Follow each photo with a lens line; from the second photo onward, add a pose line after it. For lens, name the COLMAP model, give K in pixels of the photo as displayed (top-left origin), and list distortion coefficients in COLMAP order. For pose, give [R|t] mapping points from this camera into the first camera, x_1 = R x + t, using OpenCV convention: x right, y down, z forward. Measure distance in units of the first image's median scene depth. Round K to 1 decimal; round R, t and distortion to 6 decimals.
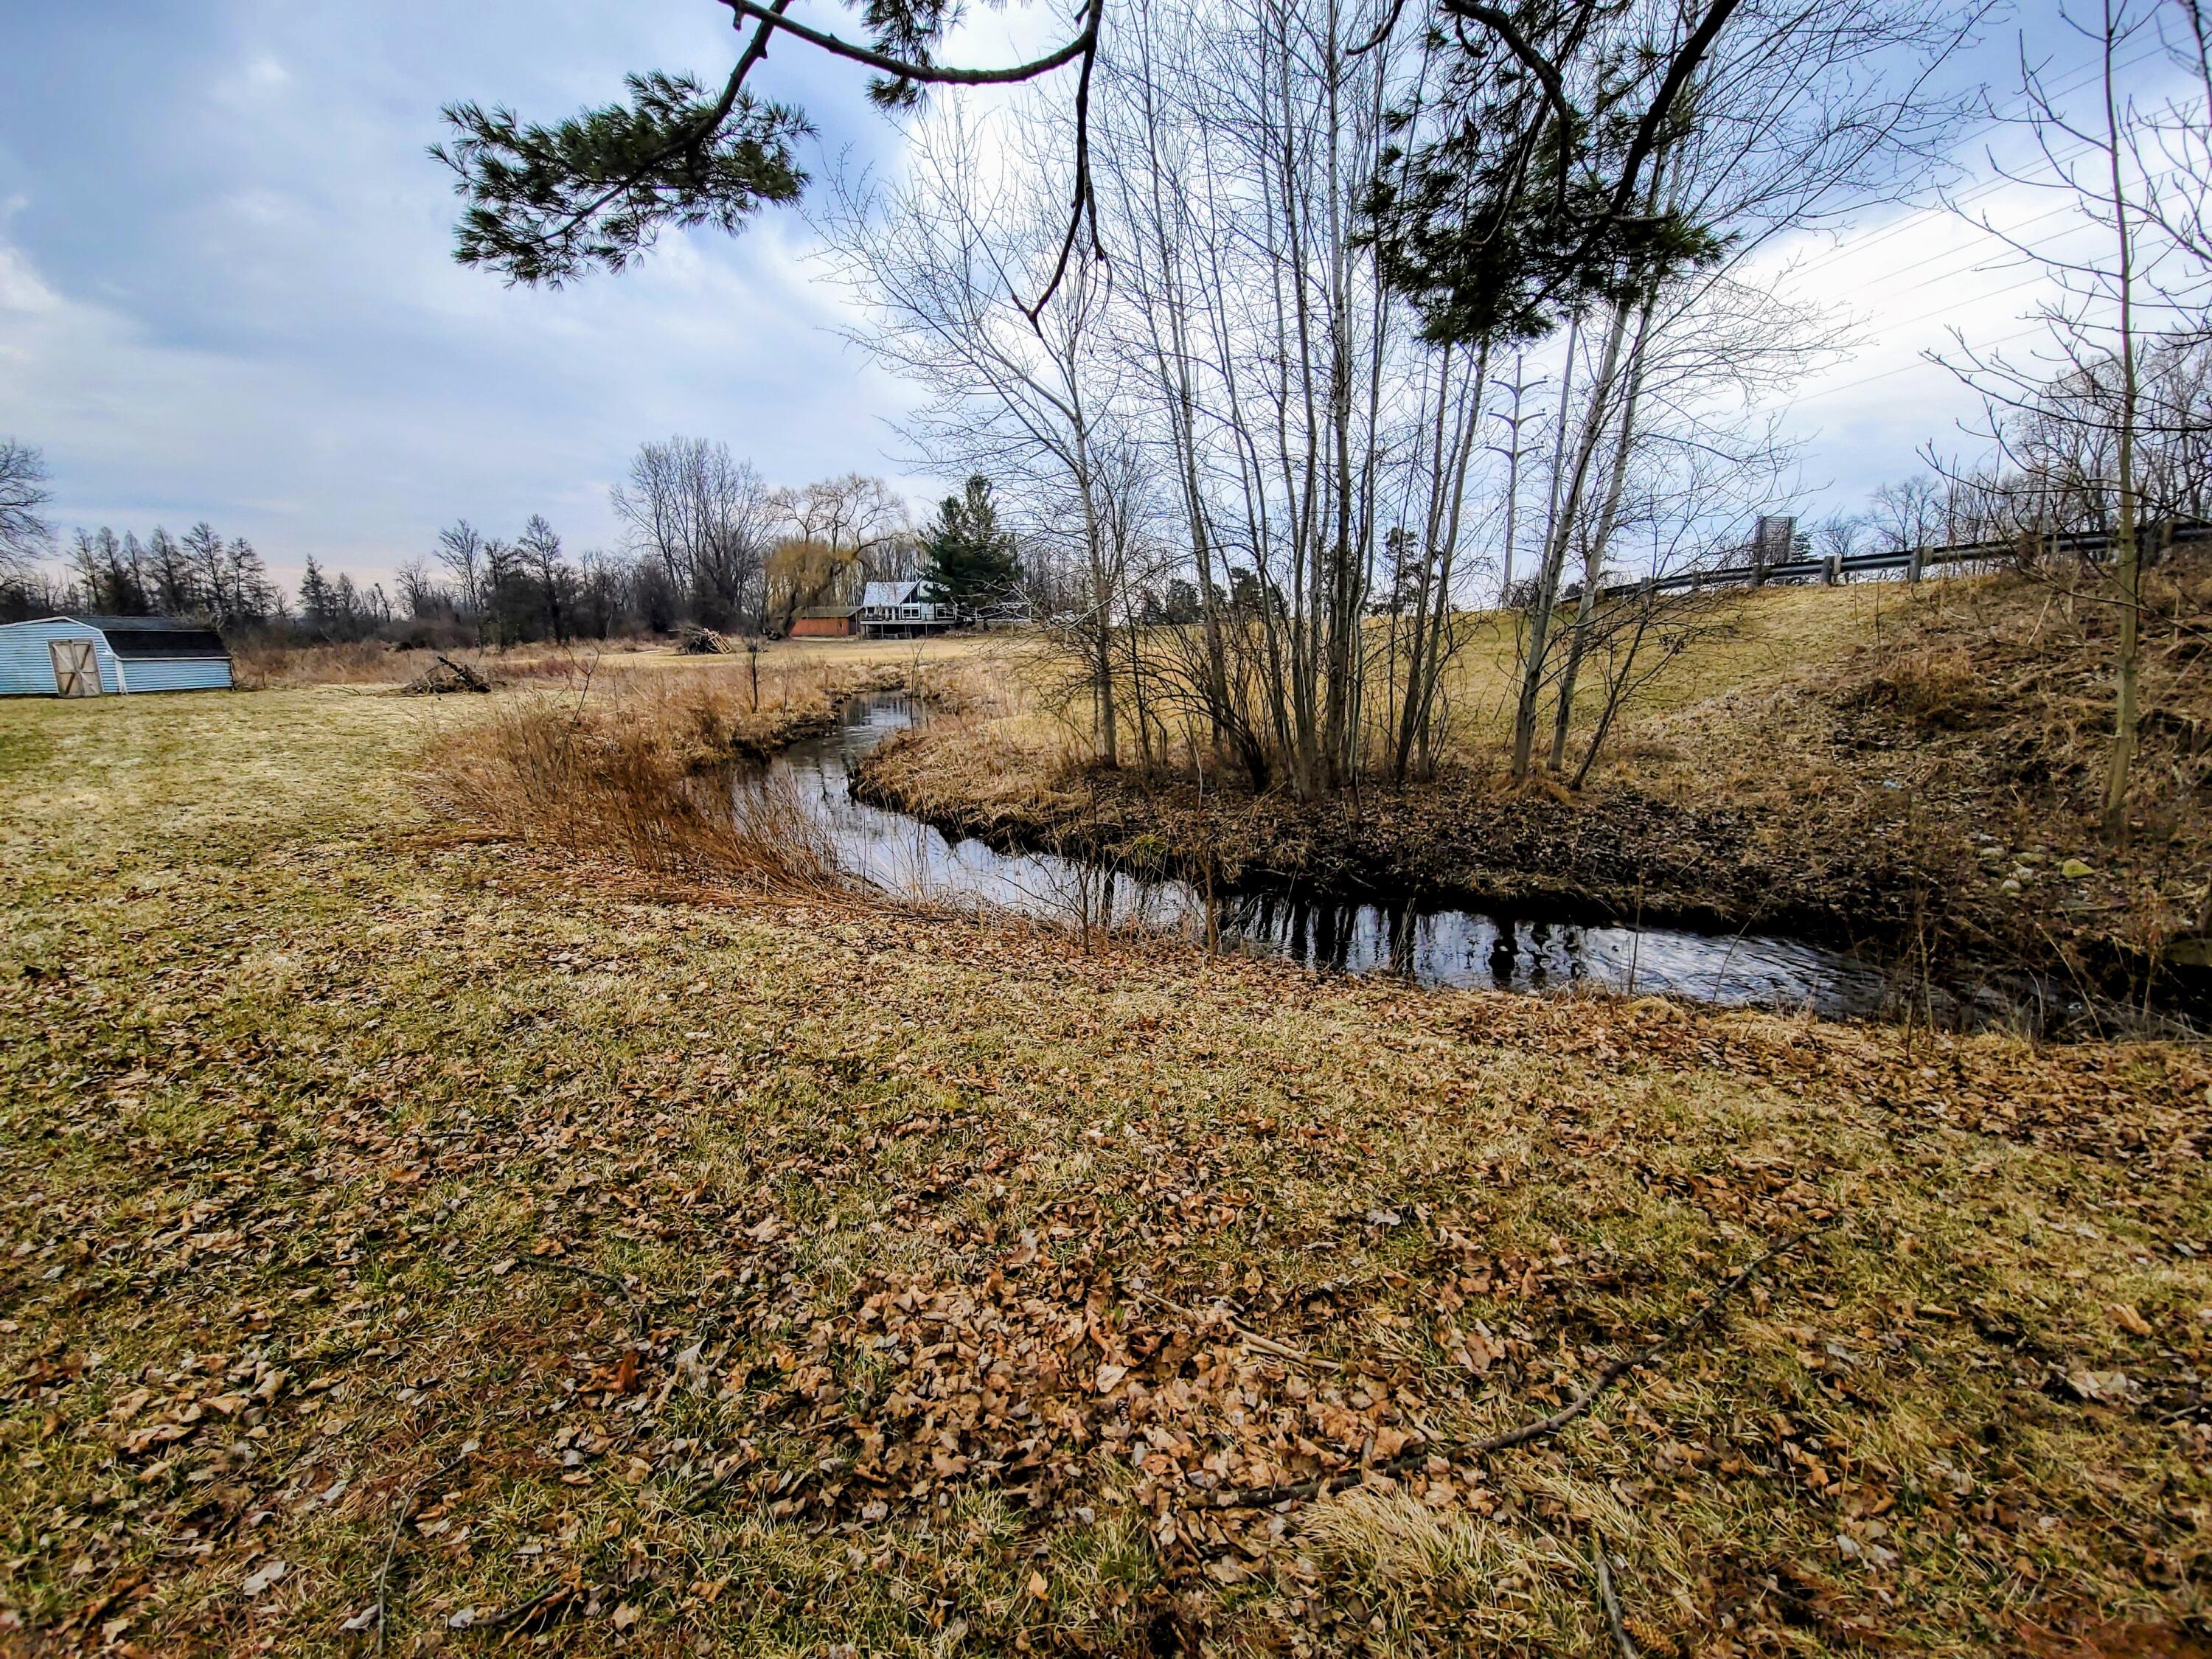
lens RADIAL K [[901.9, 0, 1102.9], [0, 901.9, 822.3], [0, 0, 1]] dist [-0.003848, -0.002463]
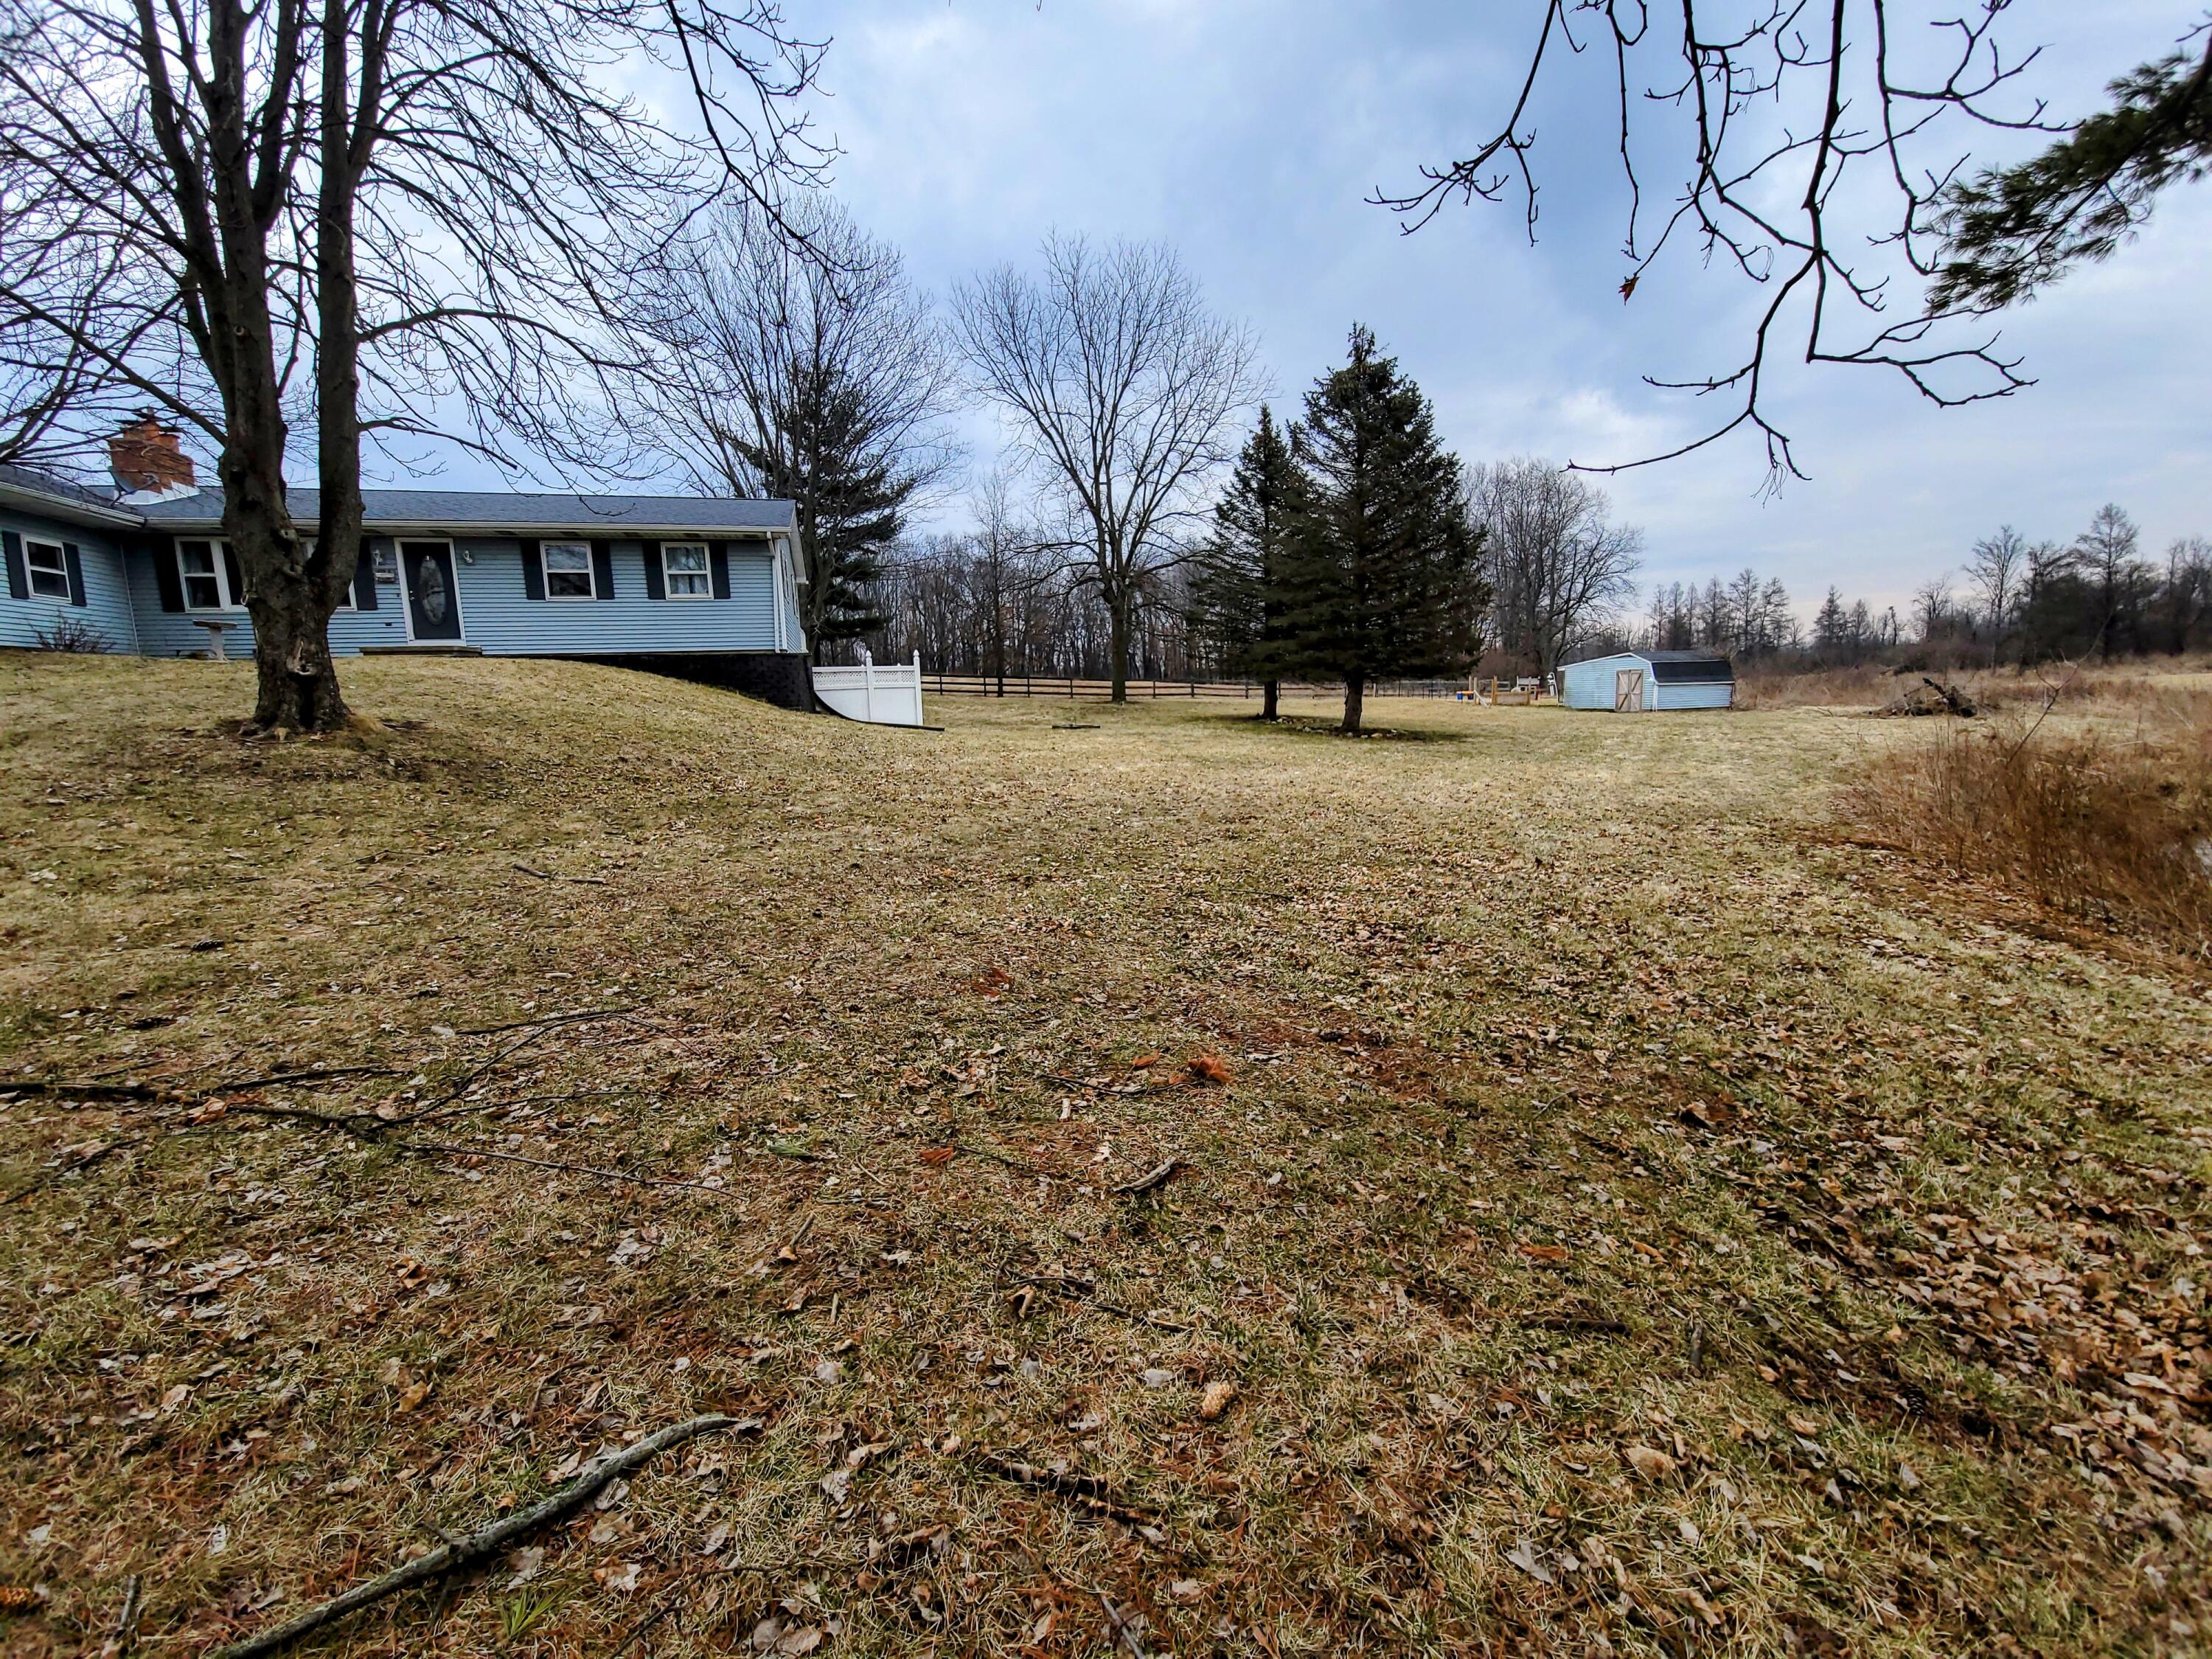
lens RADIAL K [[901.9, 0, 1110.1], [0, 901.9, 832.4], [0, 0, 1]] dist [-0.003848, -0.002463]
pose [[0.197219, 0.144591, -0.969638, 0.044652], [-0.160765, 0.980444, 0.113504, 0.008388], [0.967088, 0.133499, 0.216608, -0.025530]]
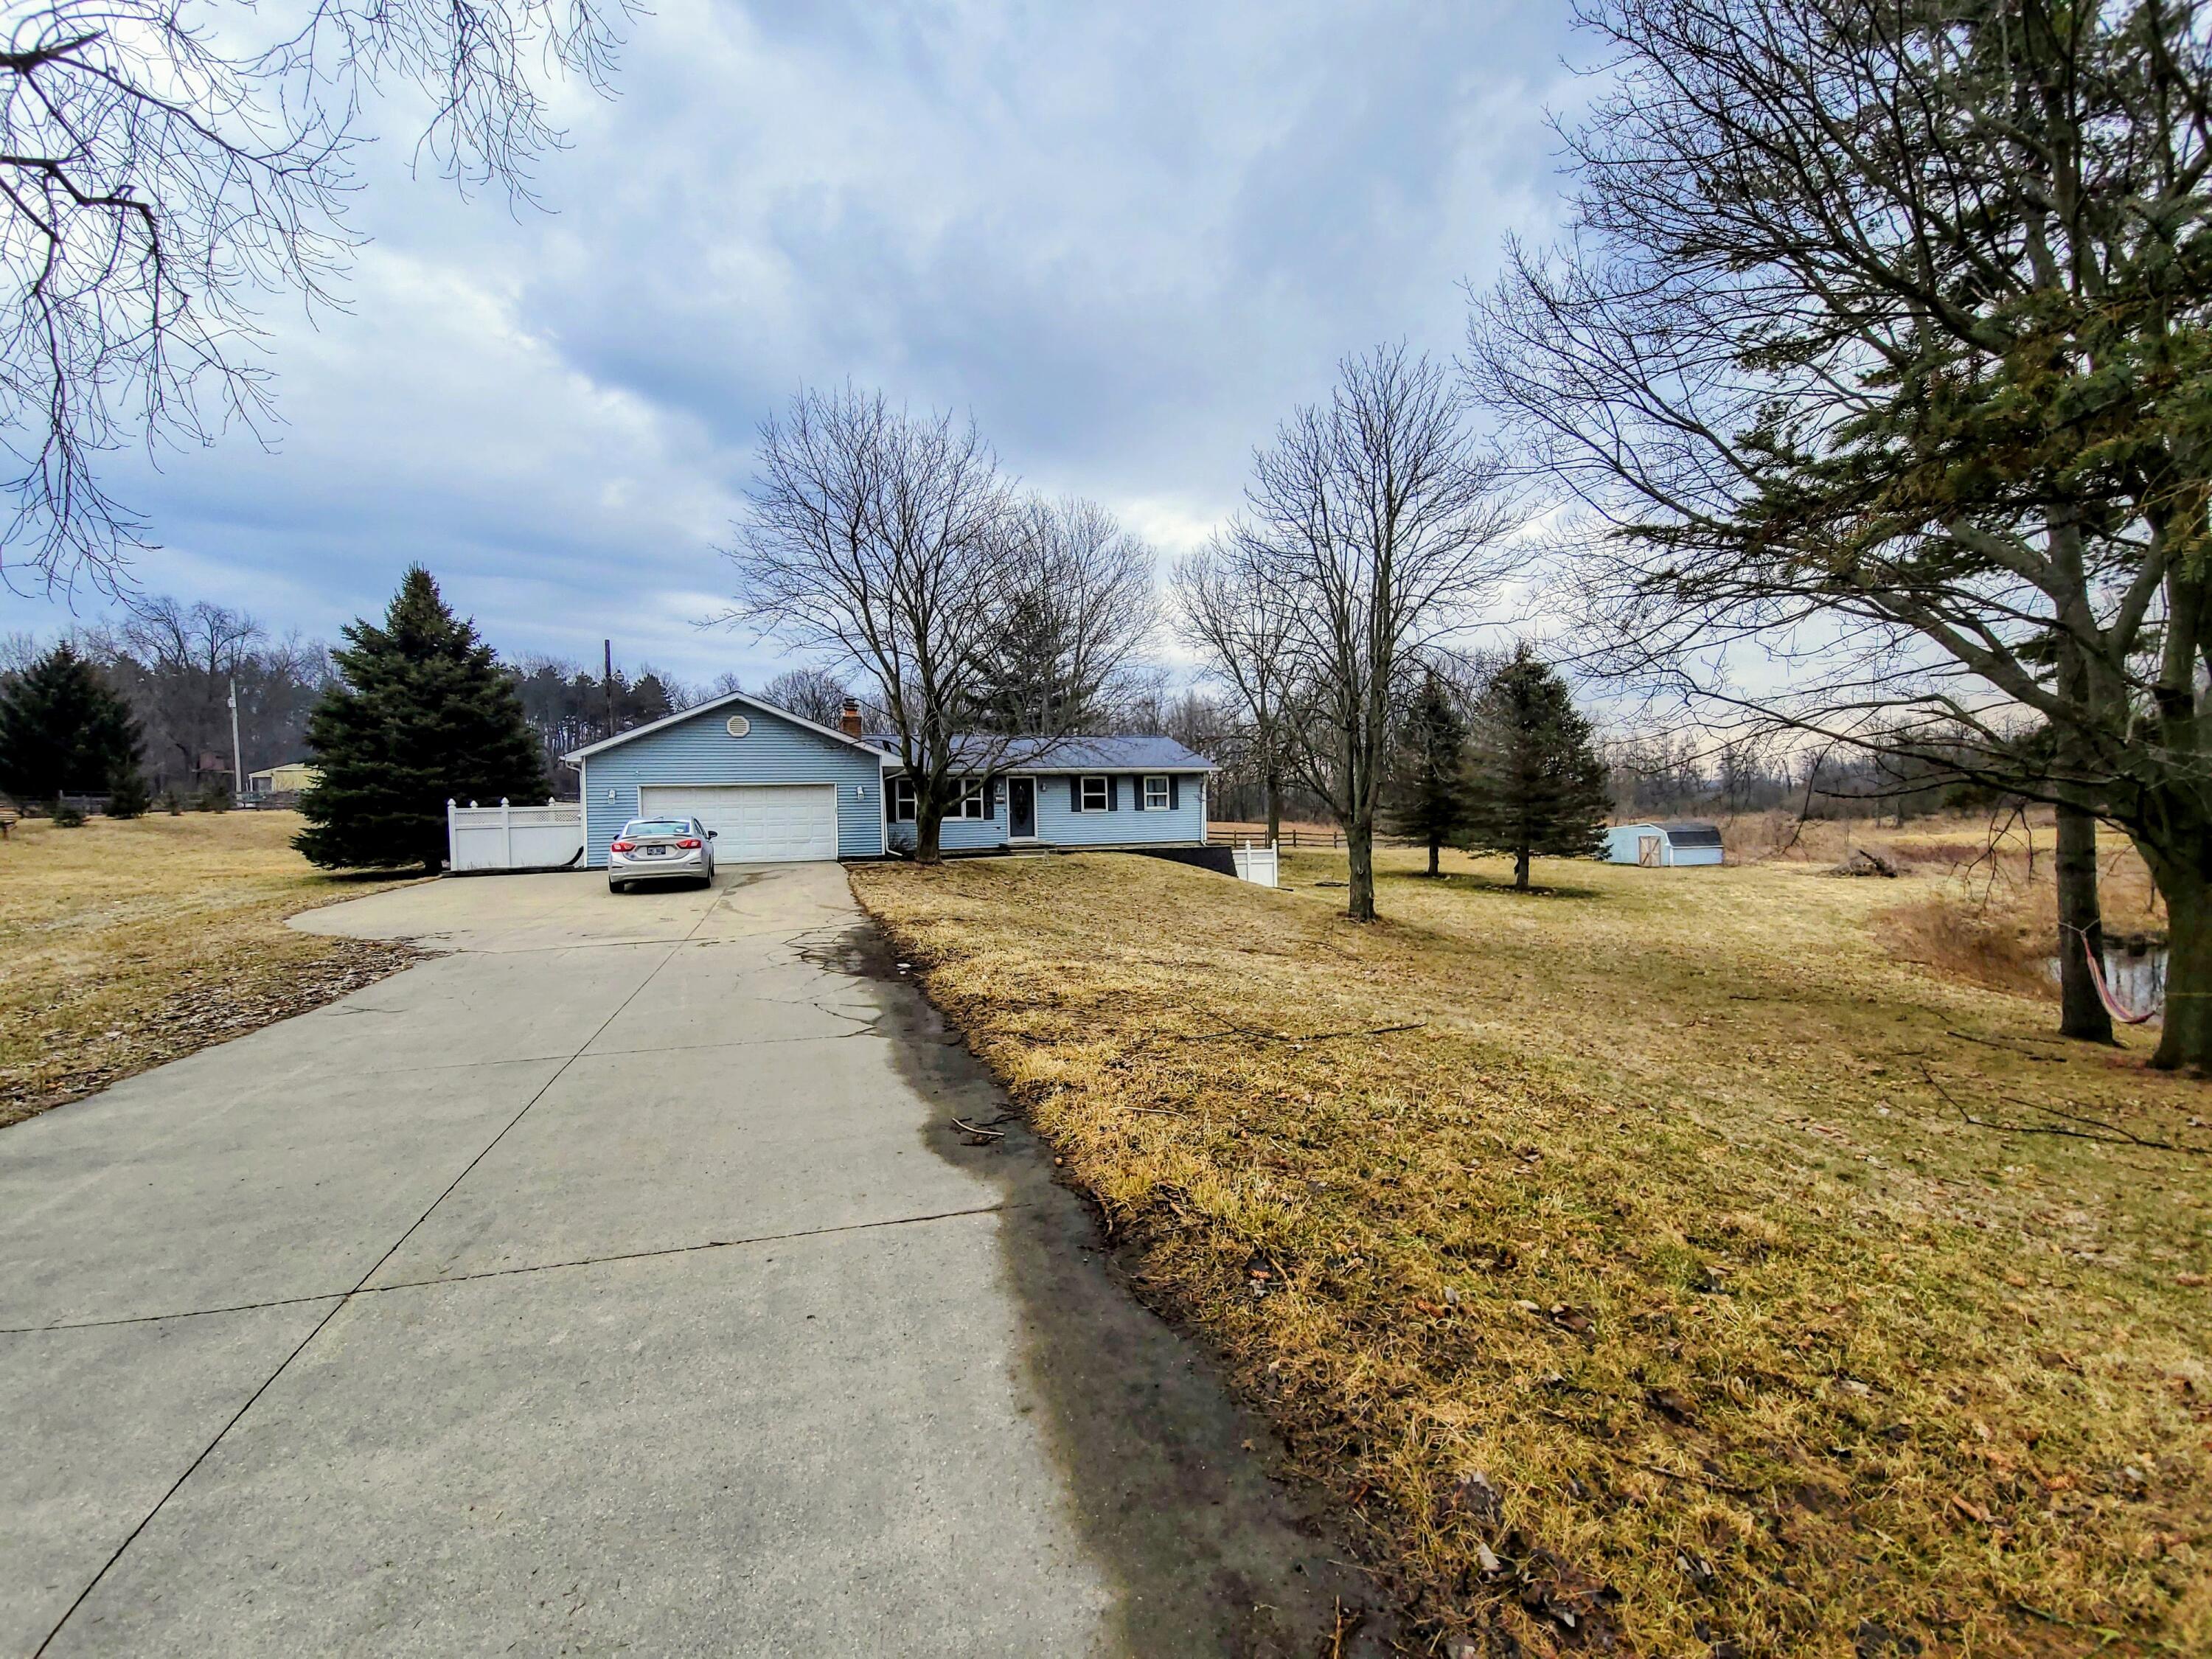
lens RADIAL K [[901.9, 0, 1093.3], [0, 901.9, 830.0], [0, 0, 1]] dist [-0.003848, -0.002463]
pose [[0.261557, 0.017225, -0.965034, 0.344771], [-0.169306, 0.985157, -0.028304, 0.032392], [0.950223, 0.170789, 0.260591, -0.578188]]
